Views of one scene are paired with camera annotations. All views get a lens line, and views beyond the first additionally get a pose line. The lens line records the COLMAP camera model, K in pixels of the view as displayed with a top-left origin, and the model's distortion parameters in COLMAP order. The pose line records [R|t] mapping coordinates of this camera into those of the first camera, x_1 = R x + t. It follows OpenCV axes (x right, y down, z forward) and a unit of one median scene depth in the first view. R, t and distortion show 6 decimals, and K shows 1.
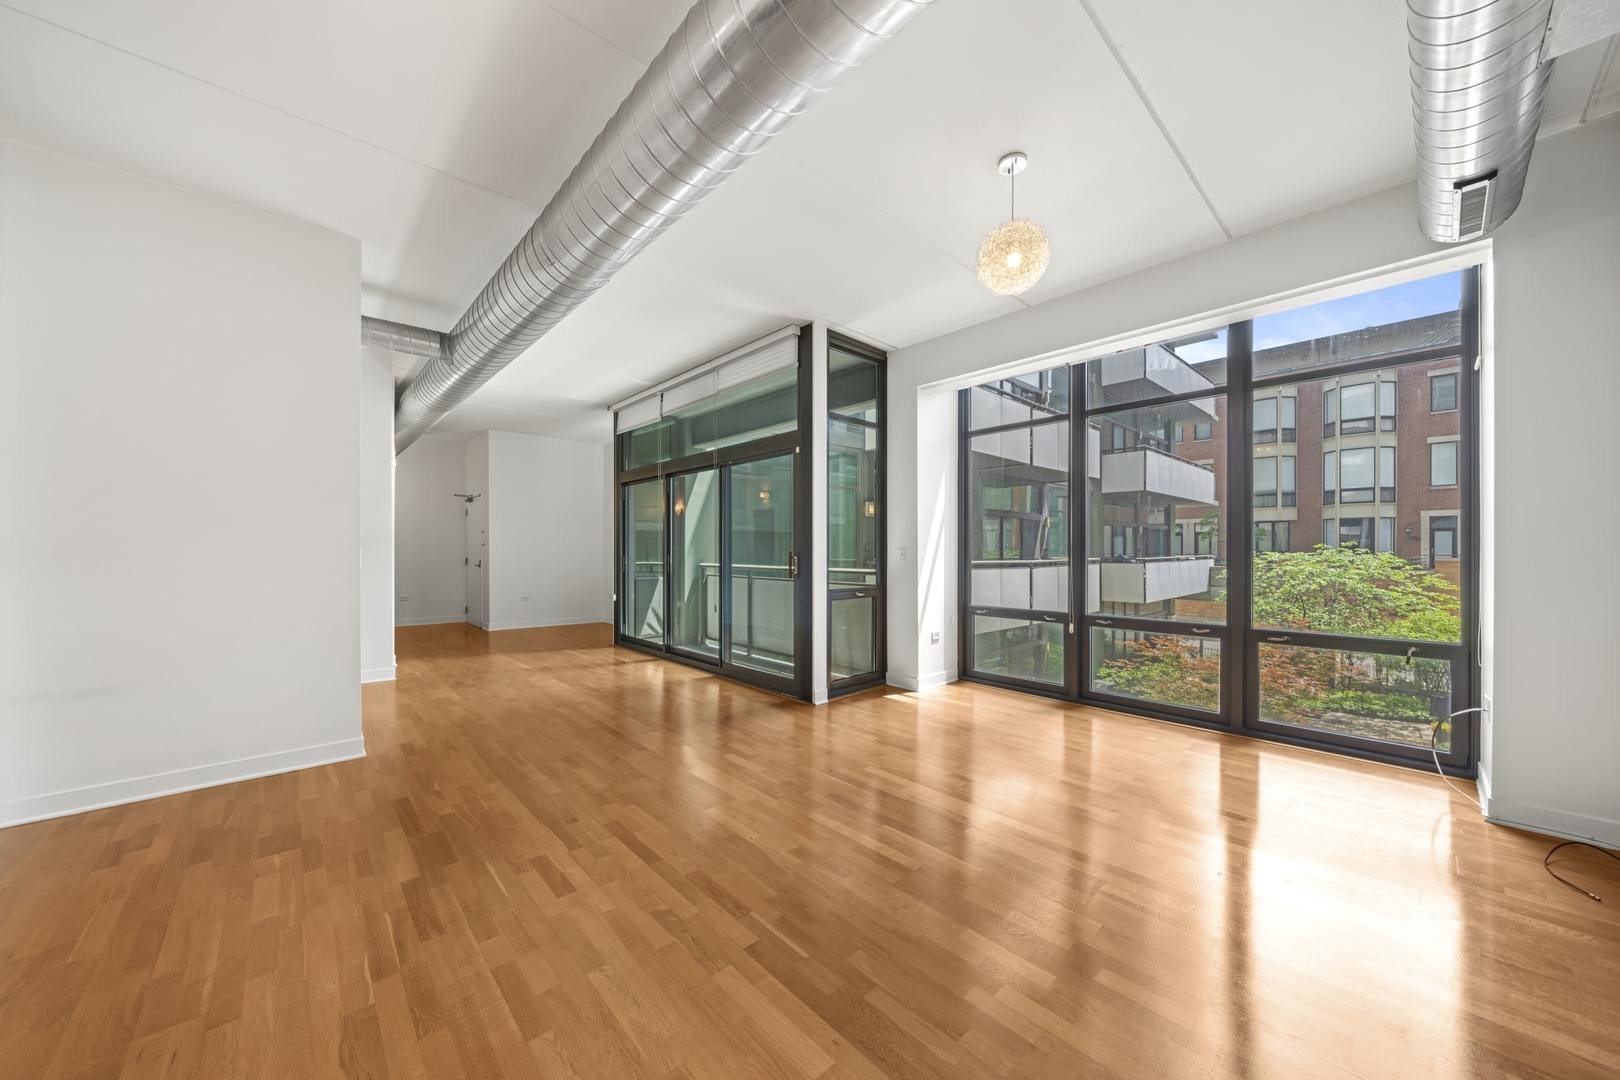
lens RADIAL K [[569.7, 0, 800.6], [0, 569.7, 553.1], [0, 0, 1]] dist [-0.006084, -0.000136]
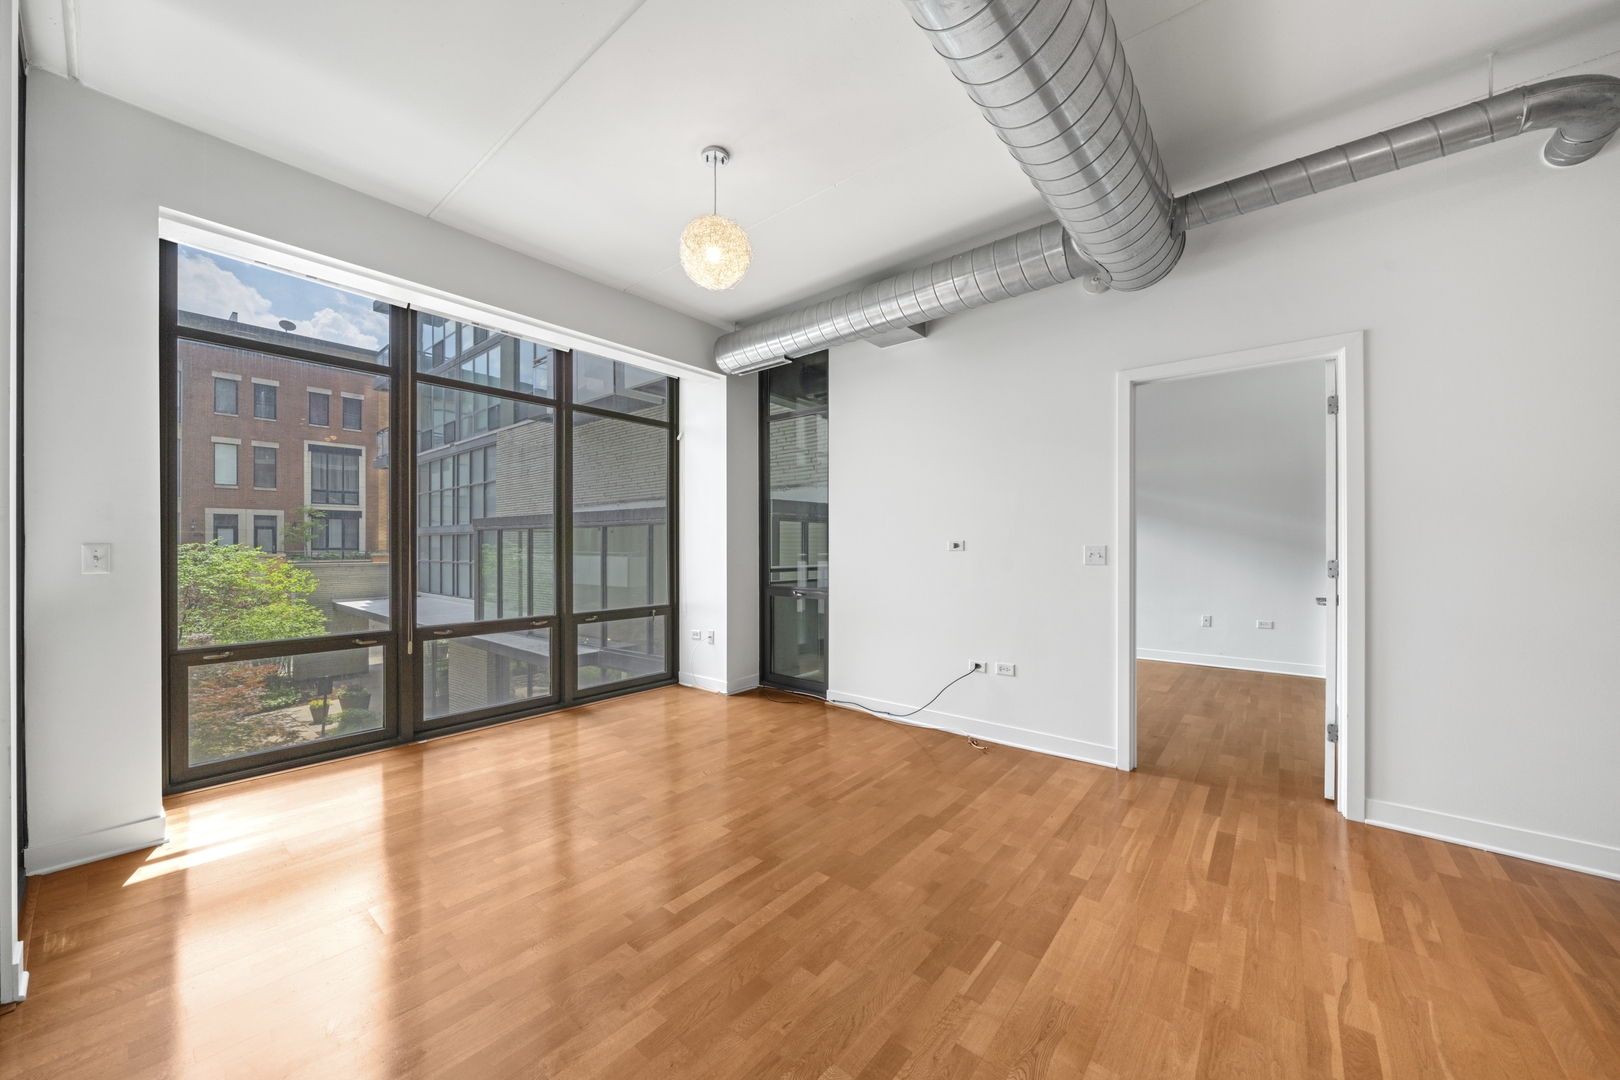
lens RADIAL K [[581.9, 0, 801.2], [0, 581.9, 542.0], [0, 0, 1]] dist [-0.005450, 0.000039]
pose [[-0.125260, 0.005357, 0.992109, -0.455825], [0.008340, 0.999956, -0.004347, -0.005568], [-0.992089, 0.007730, -0.125300, 0.686961]]
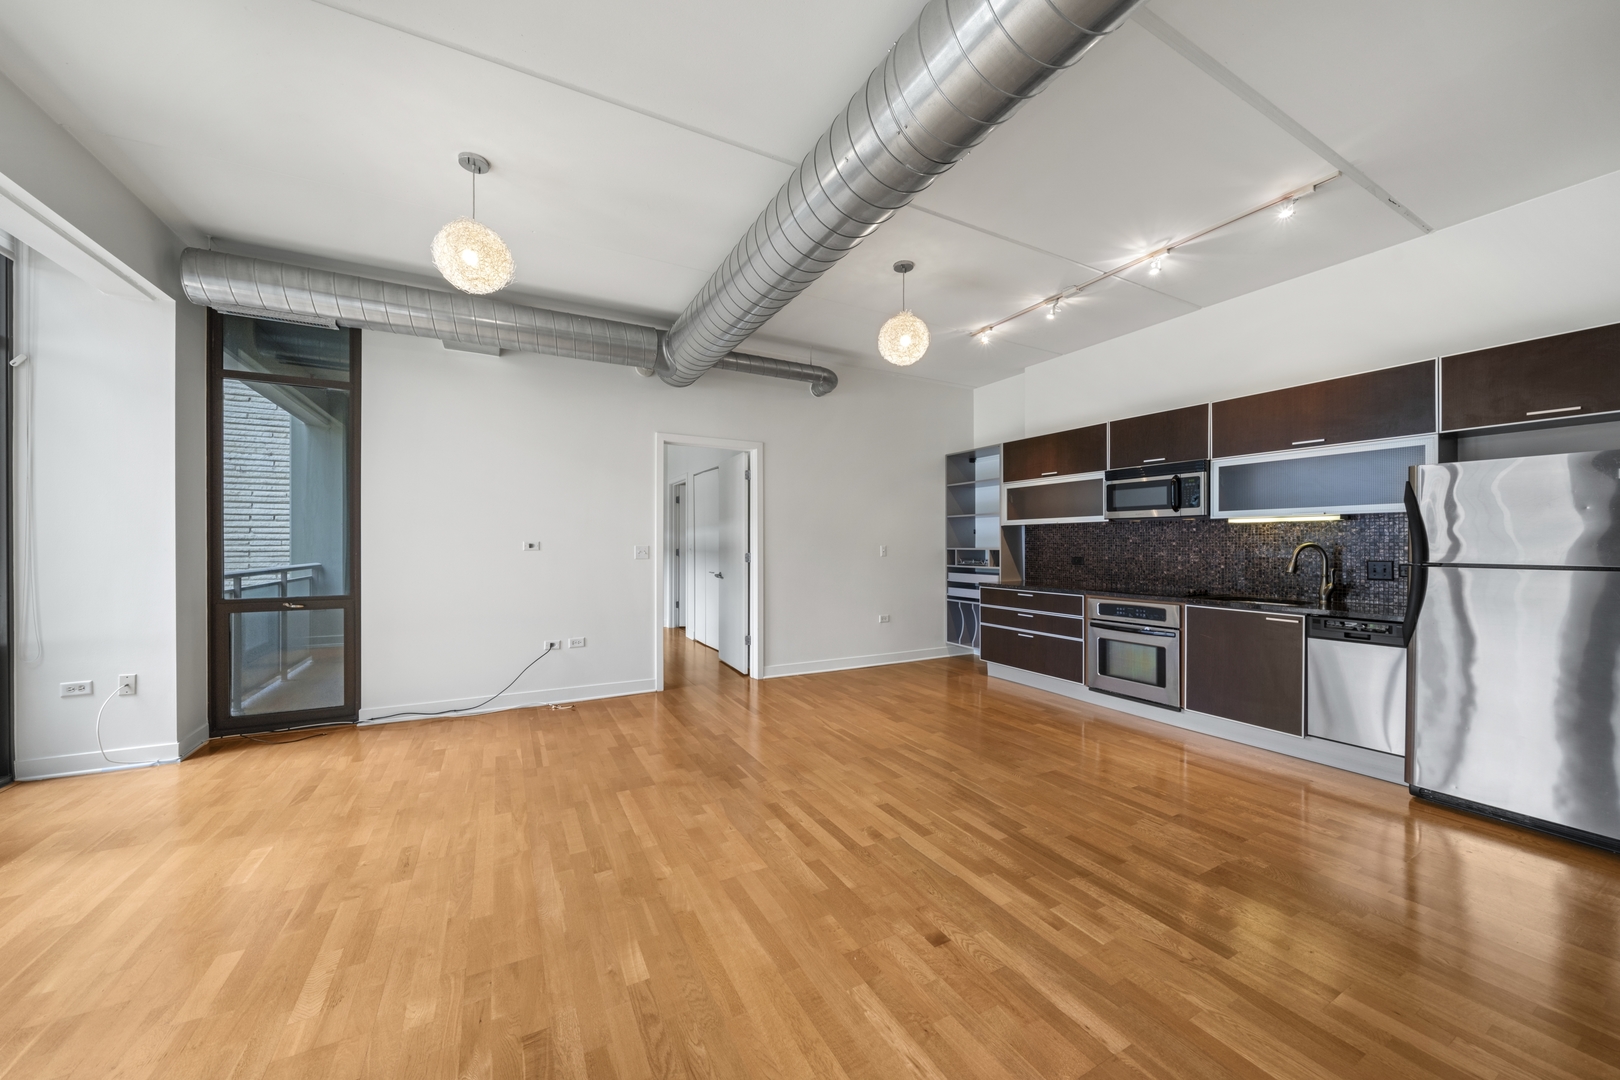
lens RADIAL K [[569.7, 0, 799.1], [0, 569.7, 544.5], [0, 0, 1]] dist [-0.006084, -0.000136]
pose [[-0.965731, -0.002384, 0.259535, -0.308787], [0.000317, 0.999946, 0.010368, -0.016652], [-0.259546, 0.010095, -0.965678, 1.272982]]
